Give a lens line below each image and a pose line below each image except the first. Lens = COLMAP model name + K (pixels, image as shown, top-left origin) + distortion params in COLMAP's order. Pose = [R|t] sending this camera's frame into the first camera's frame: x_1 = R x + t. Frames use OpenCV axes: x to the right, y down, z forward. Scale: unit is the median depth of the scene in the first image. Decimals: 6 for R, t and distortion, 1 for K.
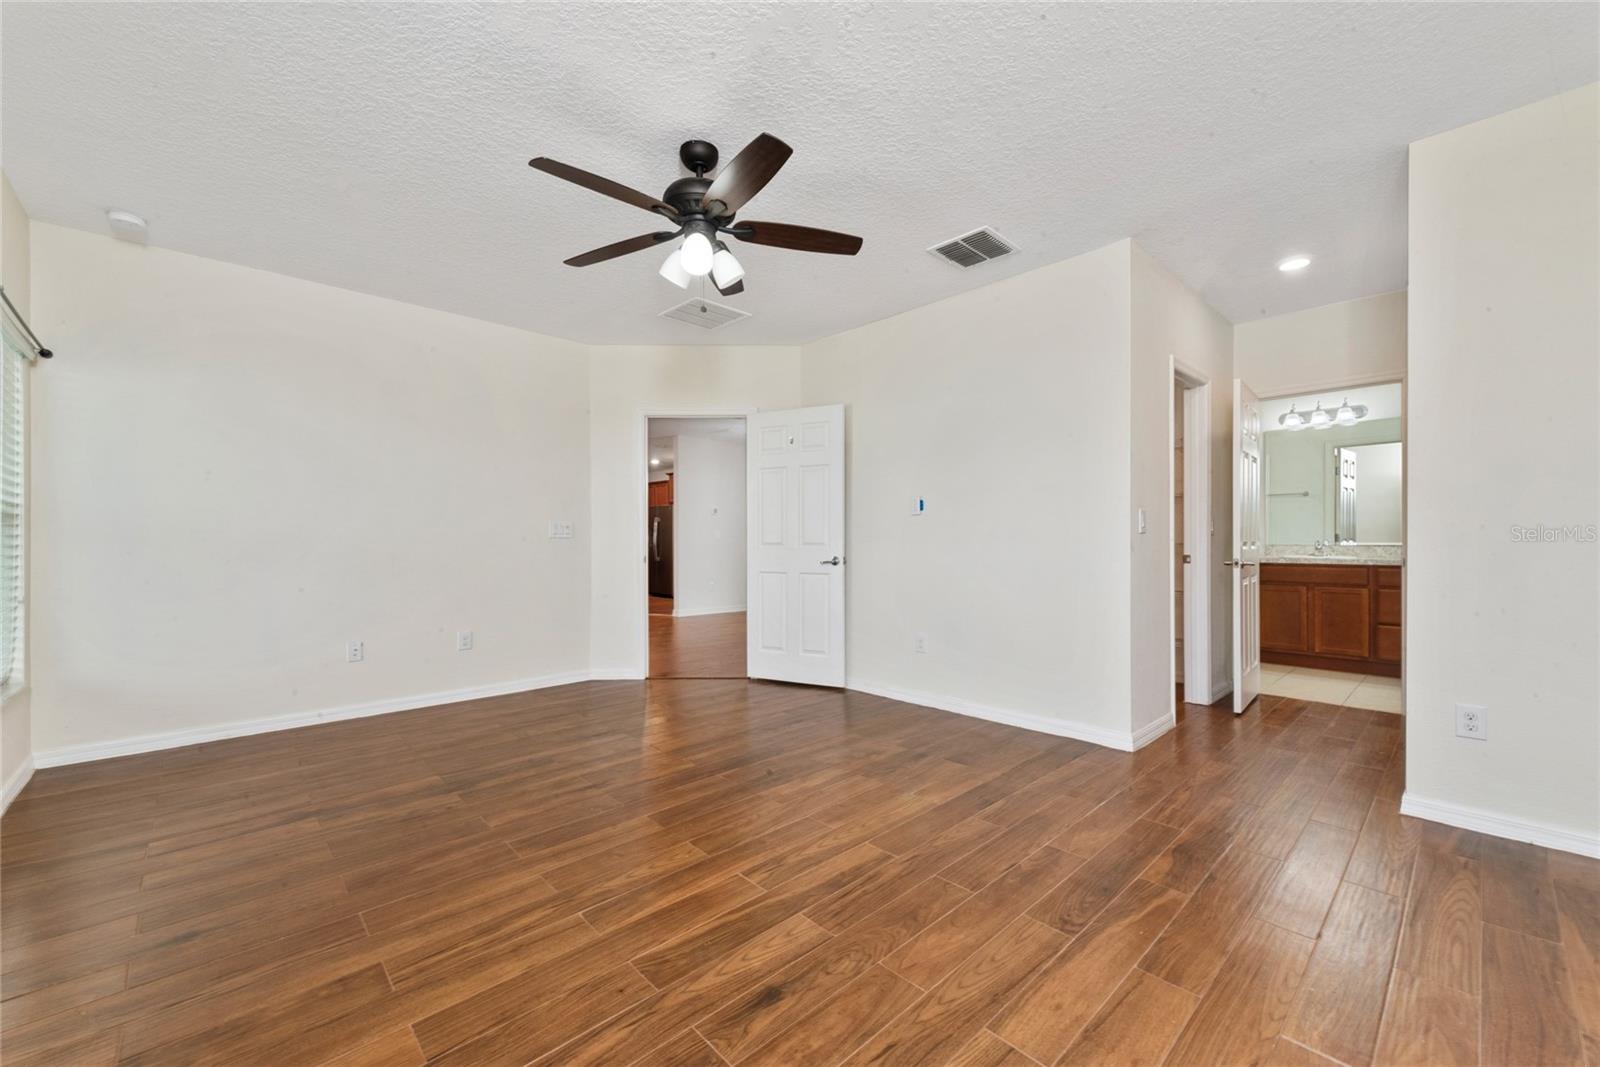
lens RADIAL K [[630.7, 0, 801.1], [0, 630.7, 540.8], [0, 0, 1]] dist [0.011723, -0.001549]
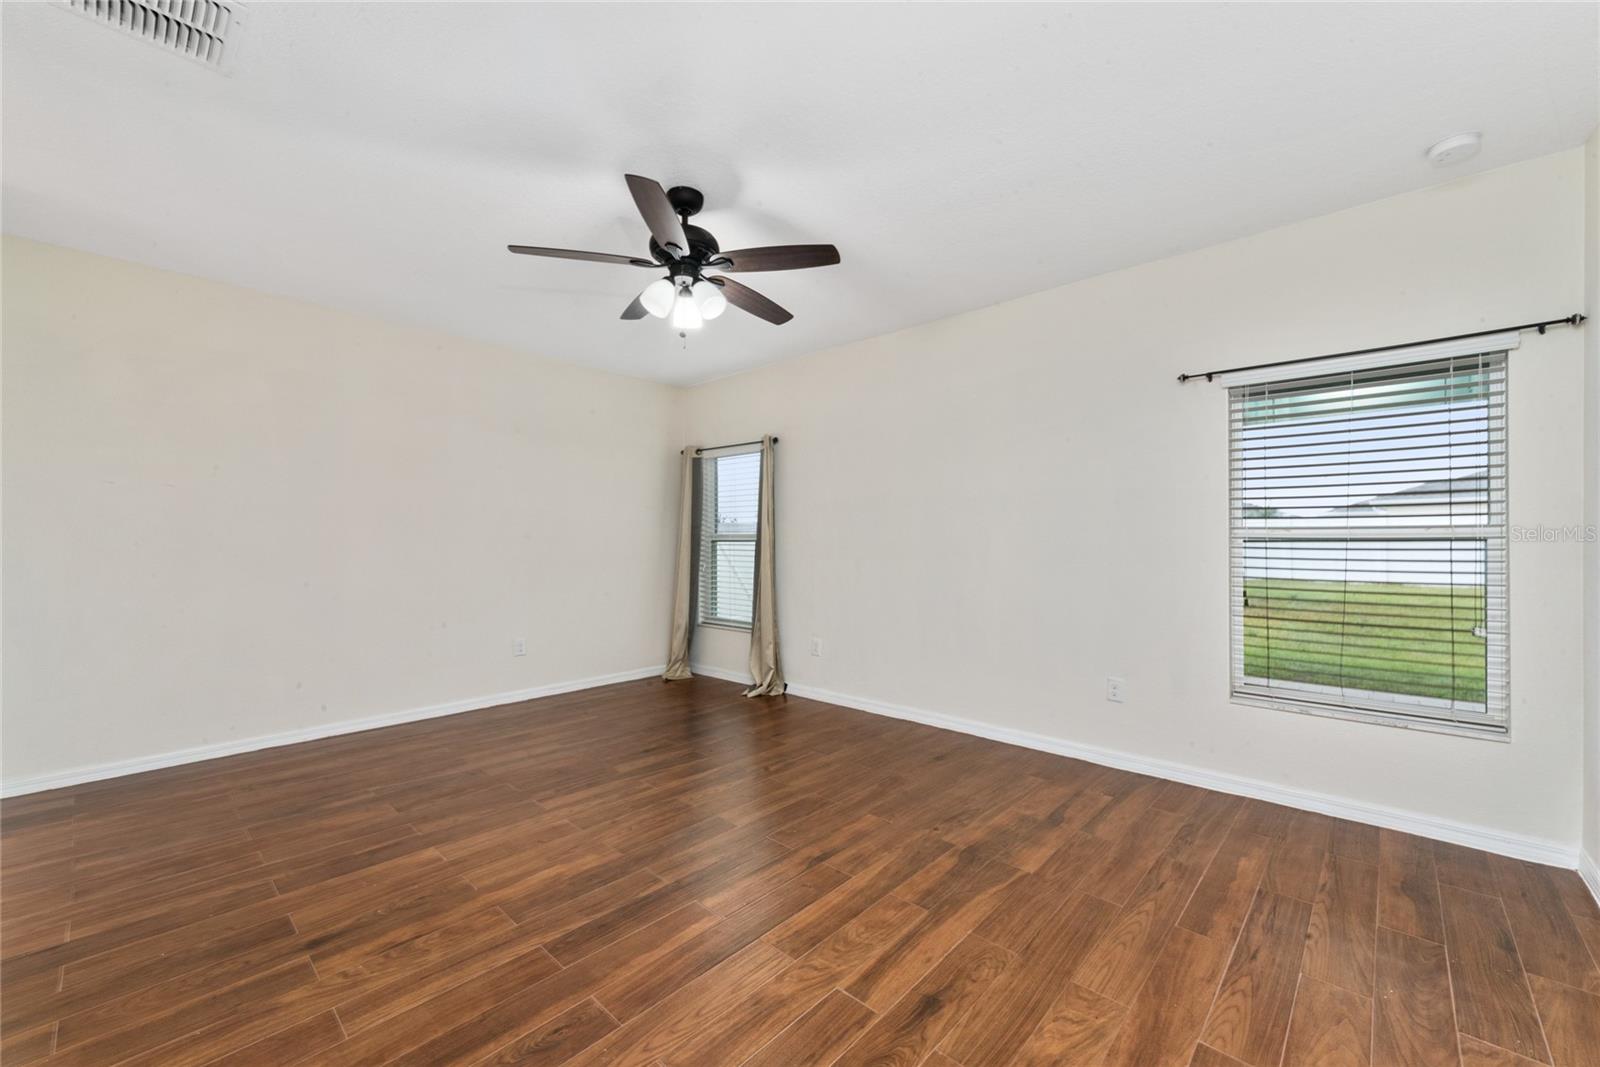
lens RADIAL K [[630.7, 0, 796.8], [0, 630.7, 537.3], [0, 0, 1]] dist [0.011723, -0.001549]
pose [[-0.997890, 0.000943, -0.064923, -0.262610], [0.001285, 0.999986, -0.005216, -0.041840], [0.064917, -0.005288, -0.997877, 1.972190]]
